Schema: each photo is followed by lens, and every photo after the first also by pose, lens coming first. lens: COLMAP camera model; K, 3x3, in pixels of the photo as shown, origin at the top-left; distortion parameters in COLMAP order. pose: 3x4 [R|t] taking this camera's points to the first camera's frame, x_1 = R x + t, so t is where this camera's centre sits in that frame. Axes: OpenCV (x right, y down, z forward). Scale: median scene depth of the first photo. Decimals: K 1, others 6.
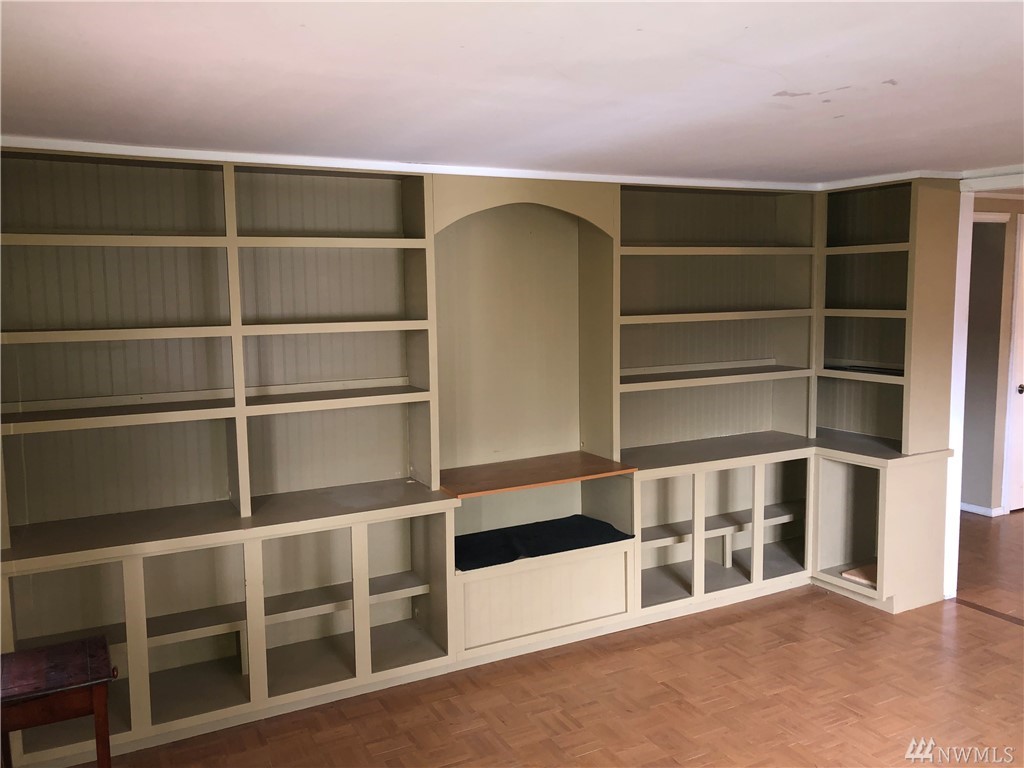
lens RADIAL K [[833.9, 0, 498.8], [0, 833.9, 382.6], [0, 0, 1]] dist [0.003957, -0.000512]
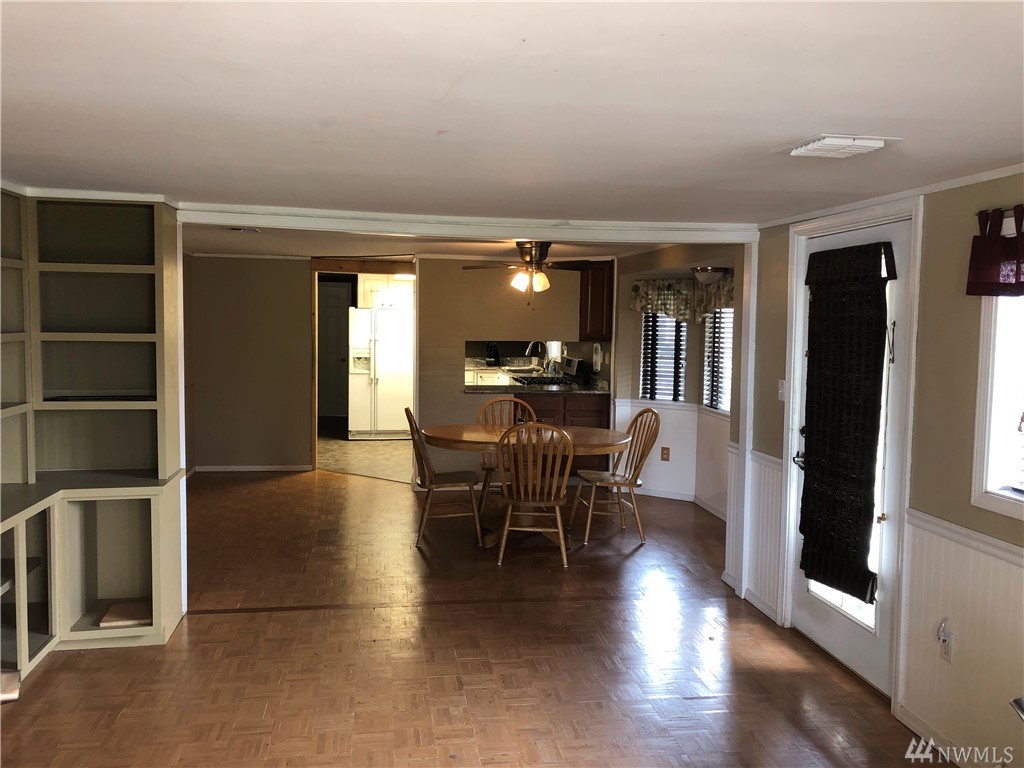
lens RADIAL K [[833.9, 0, 498.8], [0, 833.9, 382.6], [0, 0, 1]] dist [0.003957, -0.000512]
pose [[0.318212, -0.046109, 0.946898, -0.298445], [0.092271, 0.995581, 0.017472, -0.007827], [-0.943519, 0.081811, 0.321060, 0.281210]]
